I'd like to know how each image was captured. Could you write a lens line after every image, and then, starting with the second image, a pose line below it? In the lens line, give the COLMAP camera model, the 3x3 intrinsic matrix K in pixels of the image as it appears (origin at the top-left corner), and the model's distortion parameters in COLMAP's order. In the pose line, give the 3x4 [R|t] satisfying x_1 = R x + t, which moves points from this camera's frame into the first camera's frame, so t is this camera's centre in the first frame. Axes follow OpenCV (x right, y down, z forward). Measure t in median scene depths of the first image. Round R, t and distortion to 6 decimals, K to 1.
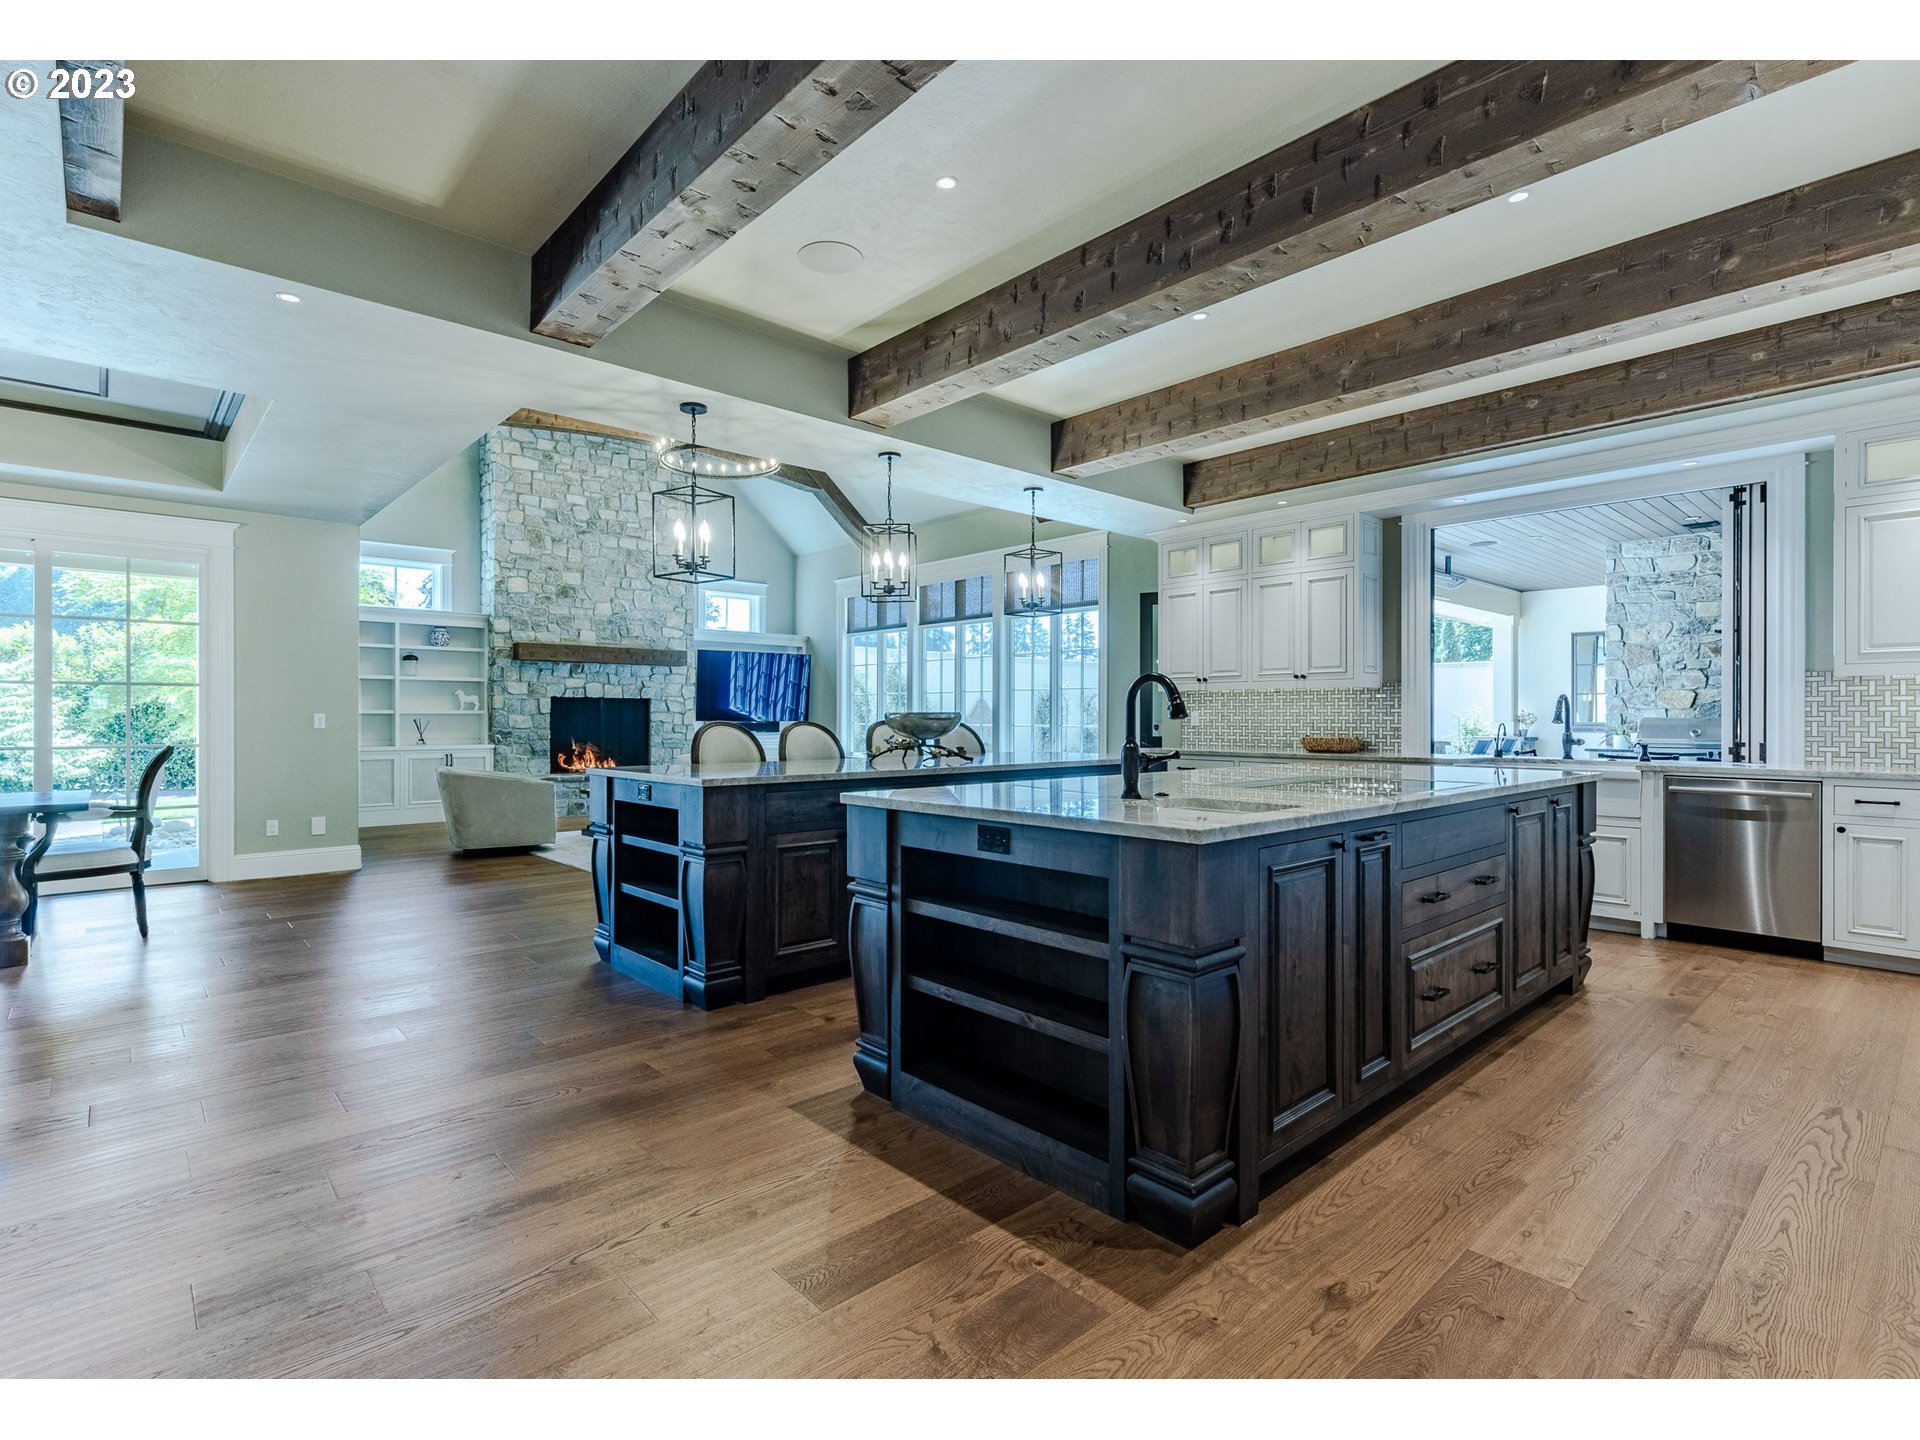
lens RADIAL K [[933.2, 0, 928.5], [0, 933.2, 716.0], [0, 0, 1]] dist [0.003065, 0.000293]
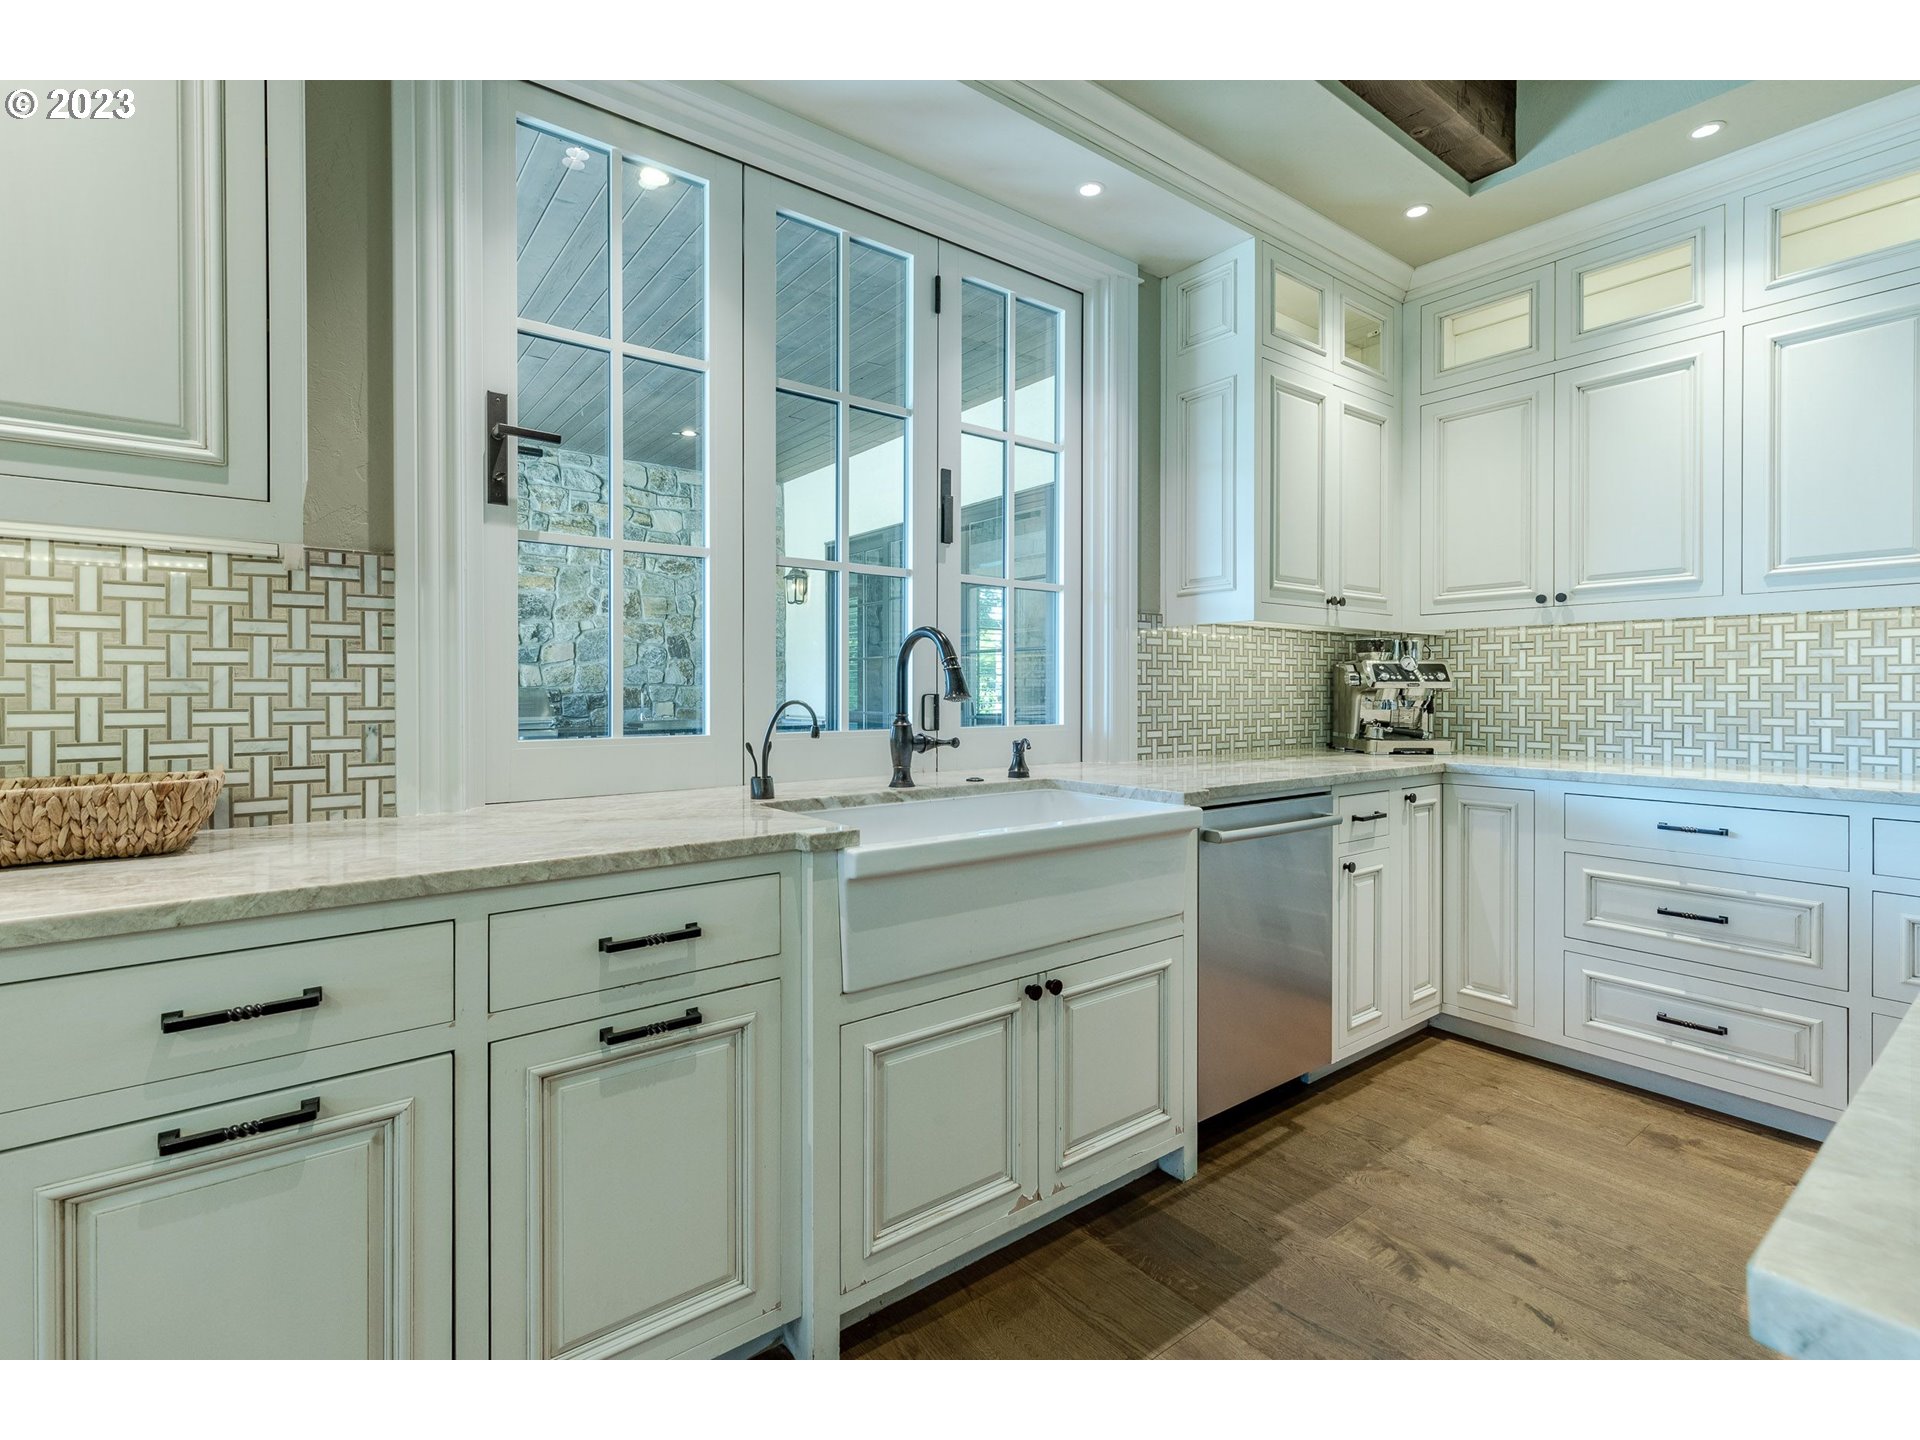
lens RADIAL K [[872.0, 0, 965.1], [0, 872.0, 694.2], [0, 0, 1]] dist [0.000420, 0.000141]
pose [[0.058665, -0.009721, 0.998230, 0.148264], [-0.001079, 0.999951, 0.009801, 0.000817], [-0.998277, -0.001652, 0.058652, 0.464515]]
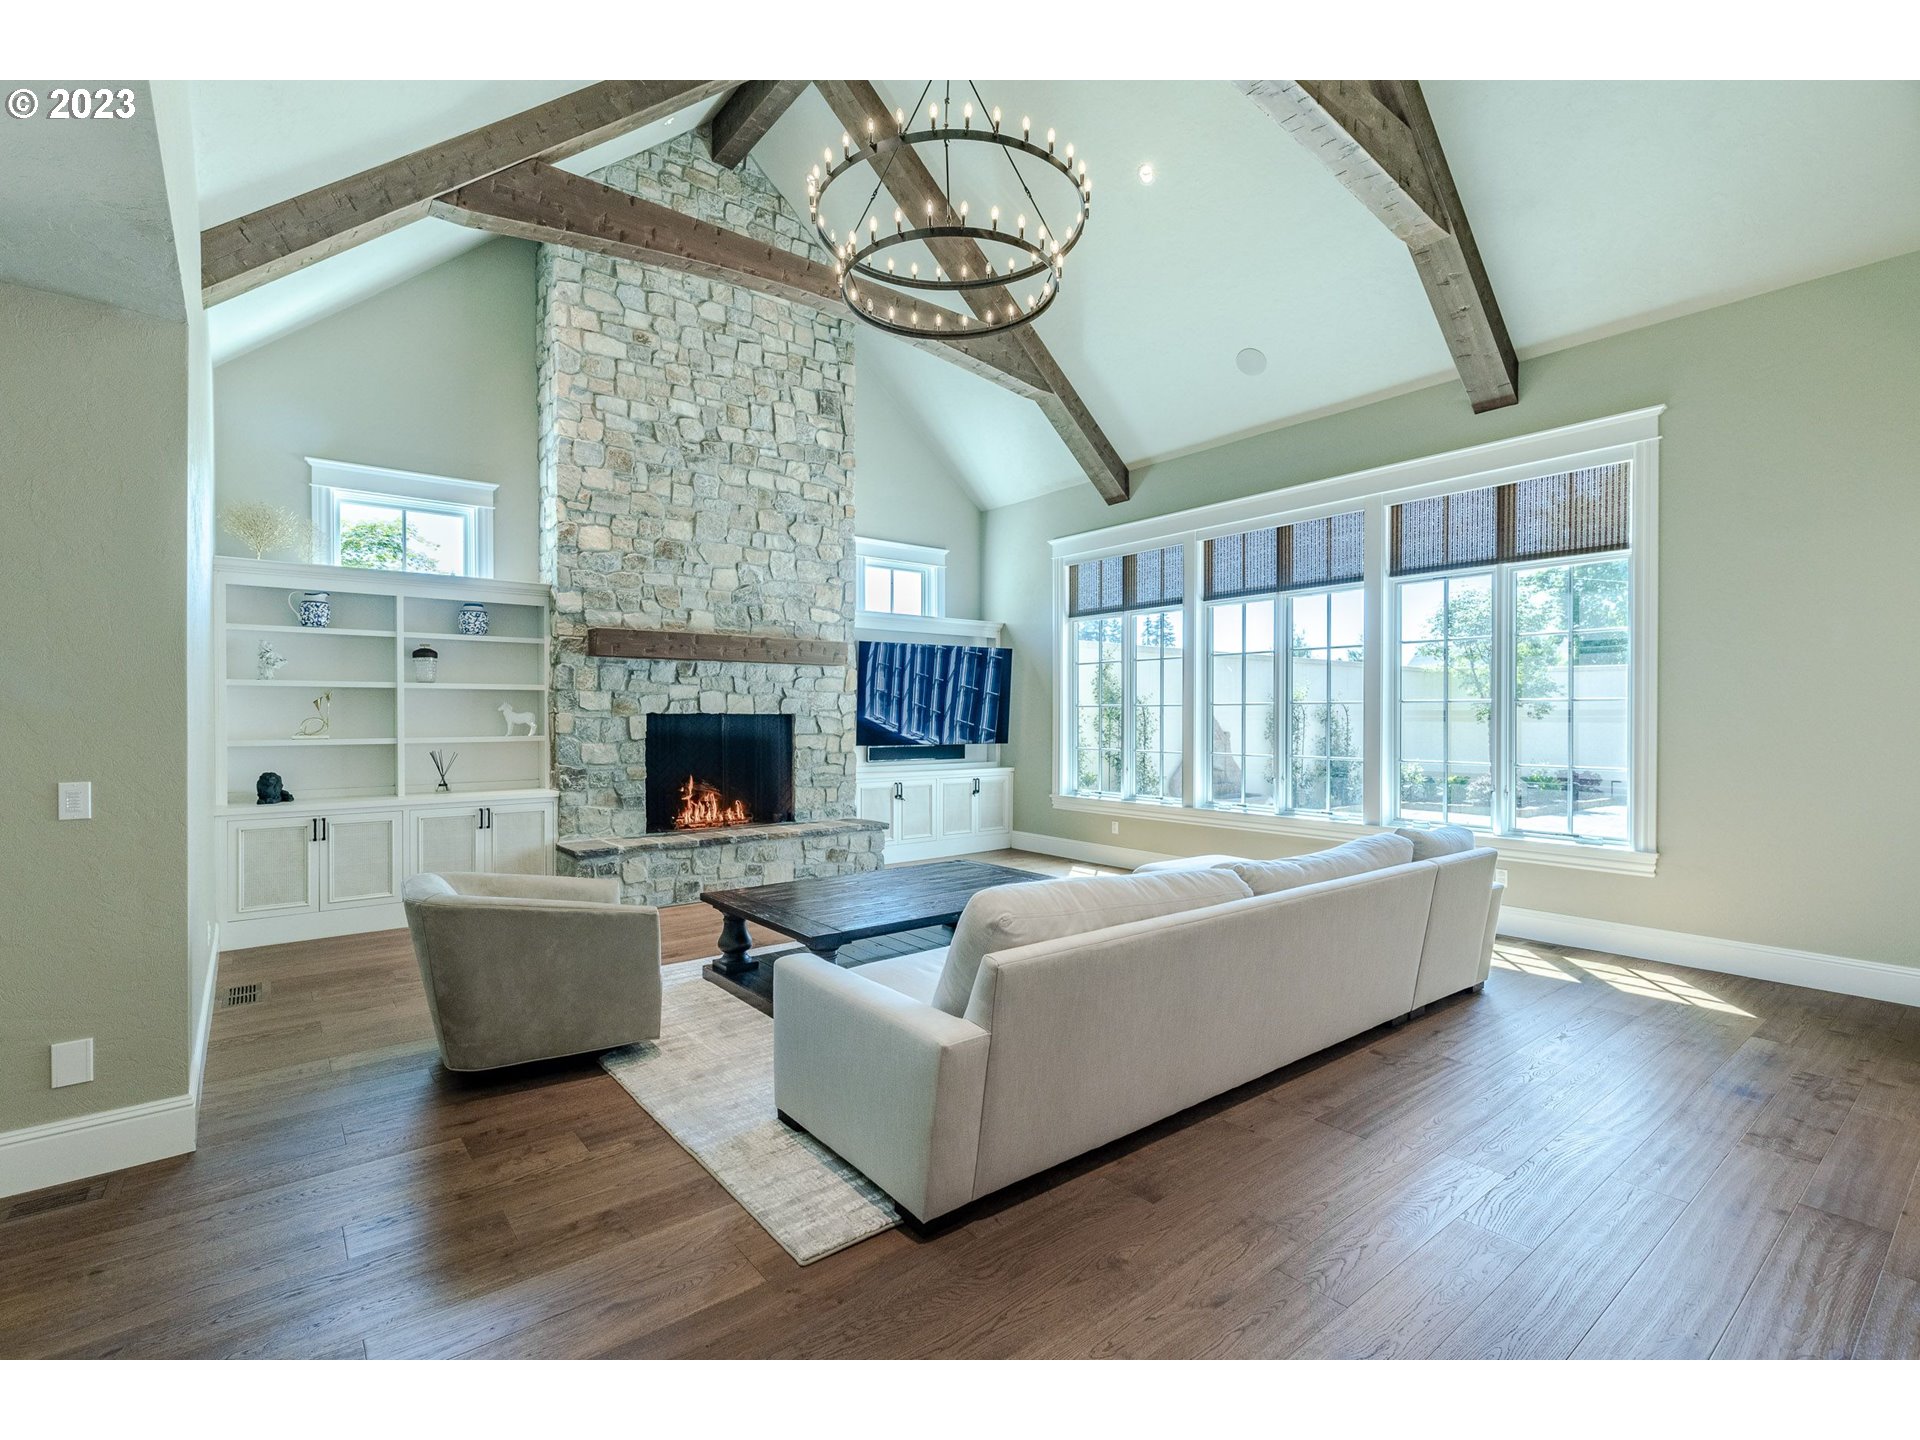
lens RADIAL K [[892.3, 0, 957.6], [0, 892.3, 711.1], [0, 0, 1]] dist [0.020719, -0.000428]
pose [[0.999023, -0.003829, -0.044020, -0.163517], [0.003574, 0.999976, -0.005856, -0.017962], [0.044041, 0.005693, 0.999013, 0.394018]]
